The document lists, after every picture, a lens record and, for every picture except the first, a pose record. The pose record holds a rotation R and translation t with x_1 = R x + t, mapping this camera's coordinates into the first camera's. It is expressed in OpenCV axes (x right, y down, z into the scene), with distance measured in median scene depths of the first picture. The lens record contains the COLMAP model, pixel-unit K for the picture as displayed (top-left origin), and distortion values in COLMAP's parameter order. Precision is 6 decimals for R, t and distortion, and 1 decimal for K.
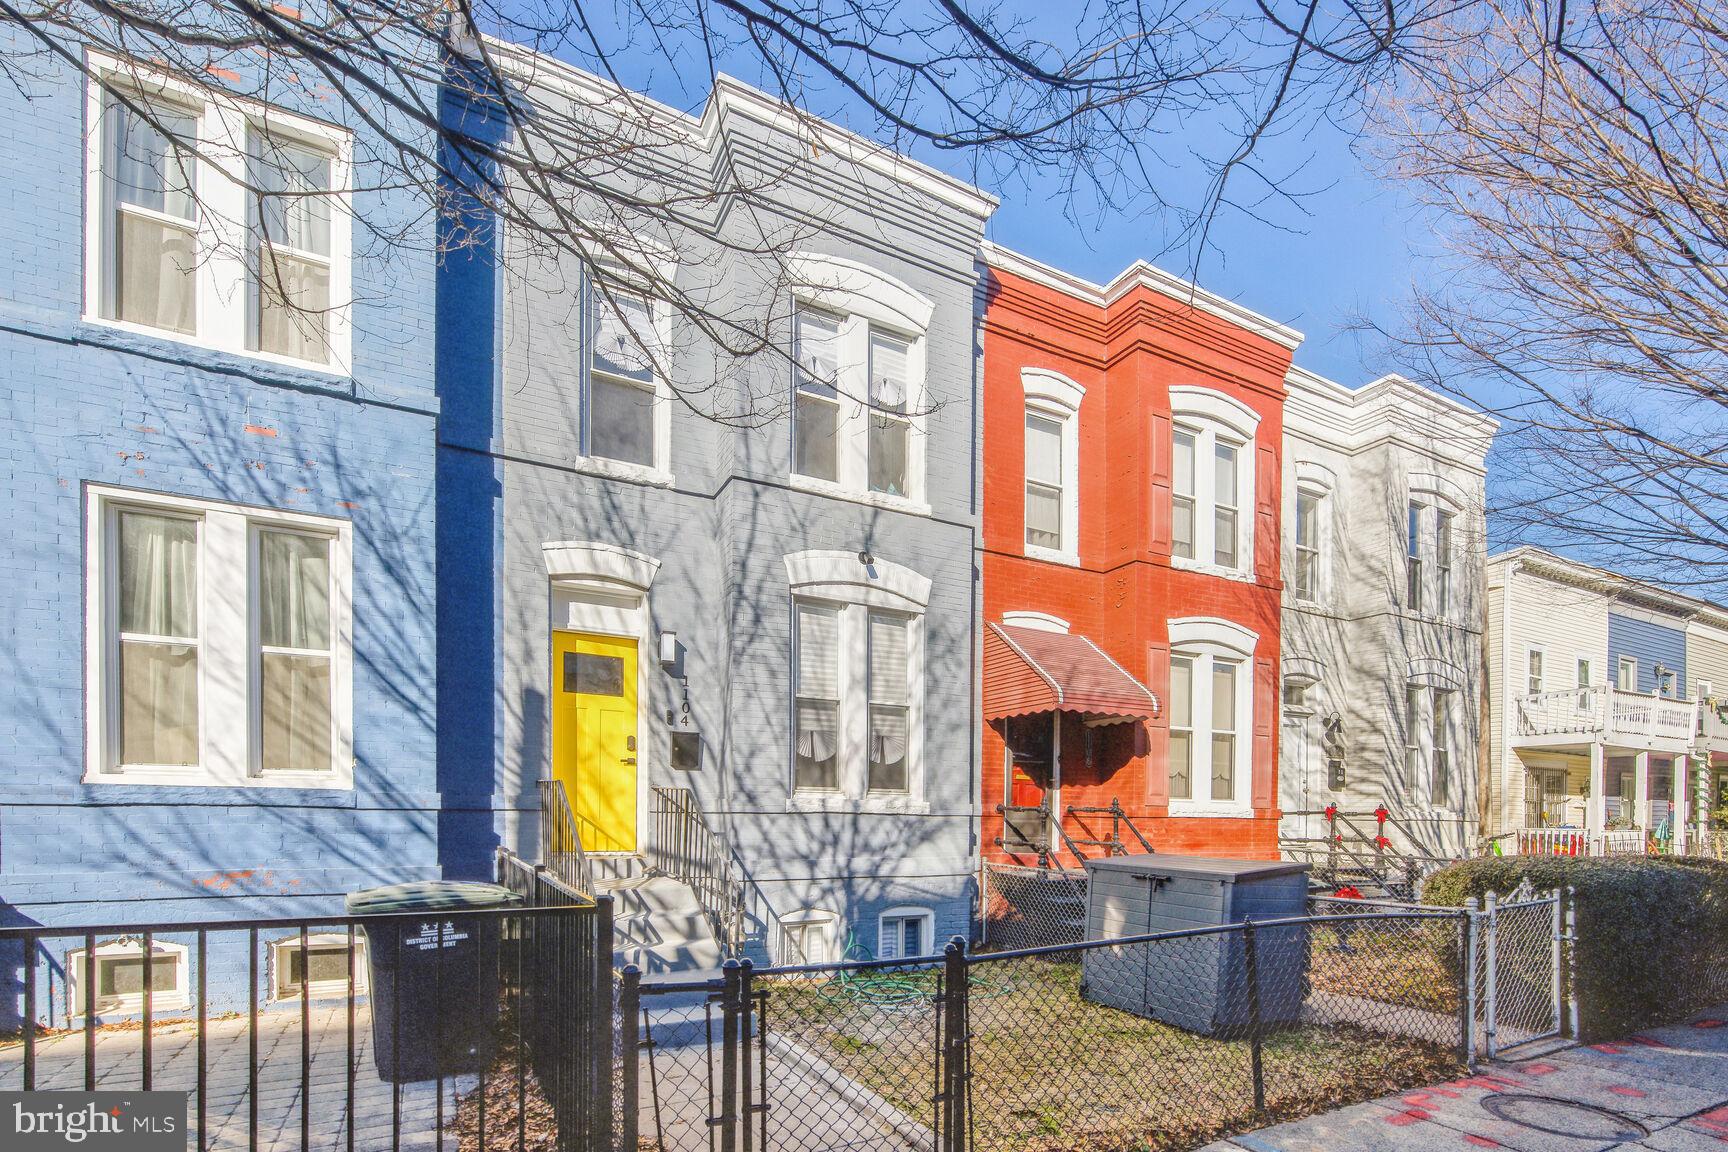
lens RADIAL K [[743.5, 0, 862.3], [0, 743.5, 586.0], [0, 0, 1]] dist [-0.002433, -0.000066]
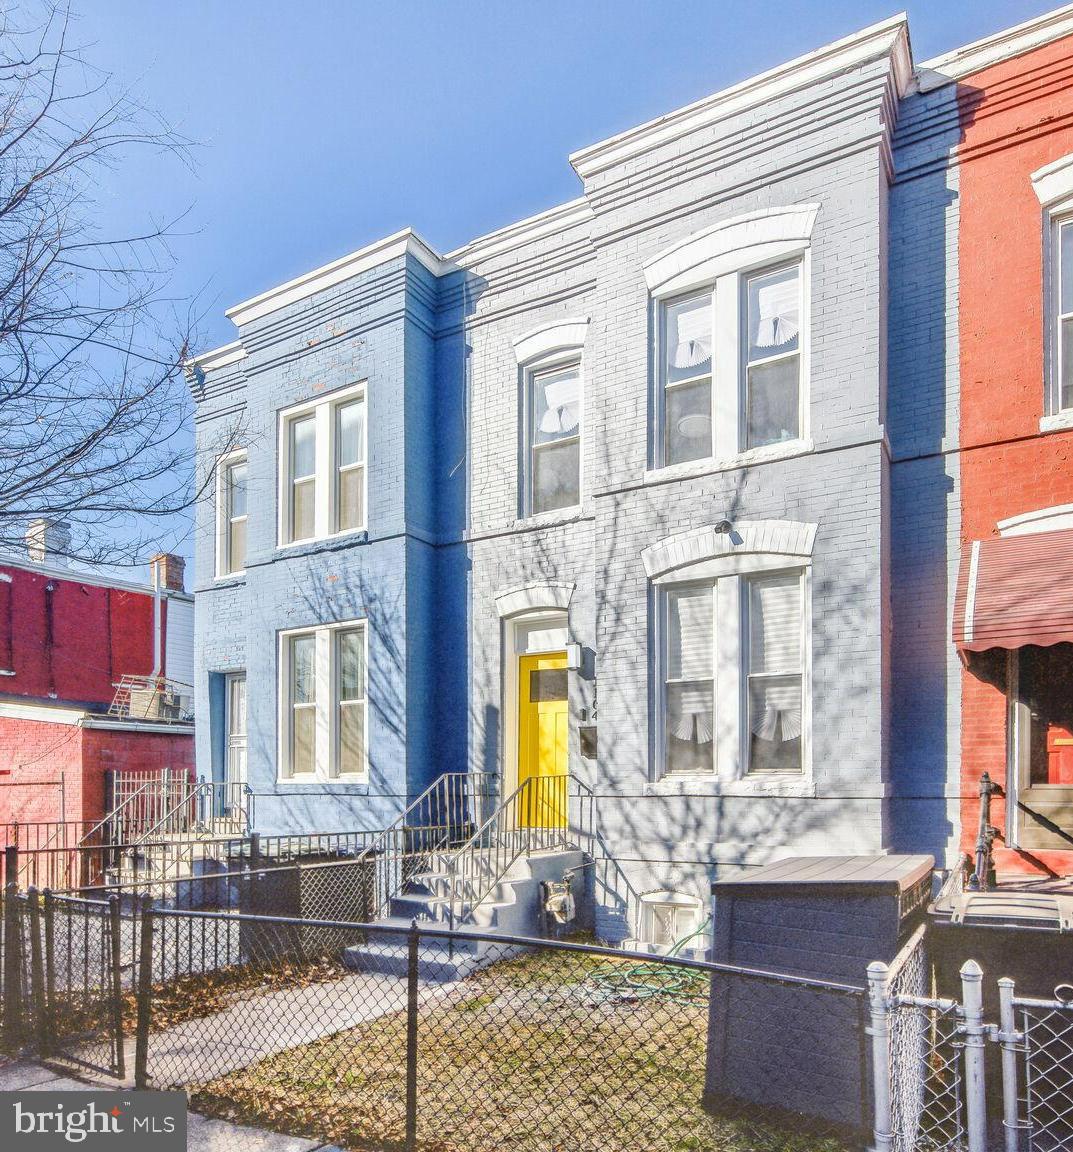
lens RADIAL K [[692.2, 0, 535.7], [0, 692.2, 571.9], [0, 0, 1]] dist [-0.002941, -0.000530]
pose [[0.591743, -0.251929, -0.765749, 0.630516], [0.241907, 0.961627, -0.129435, 0.088615], [0.768974, -0.108648, 0.629980, 0.298445]]
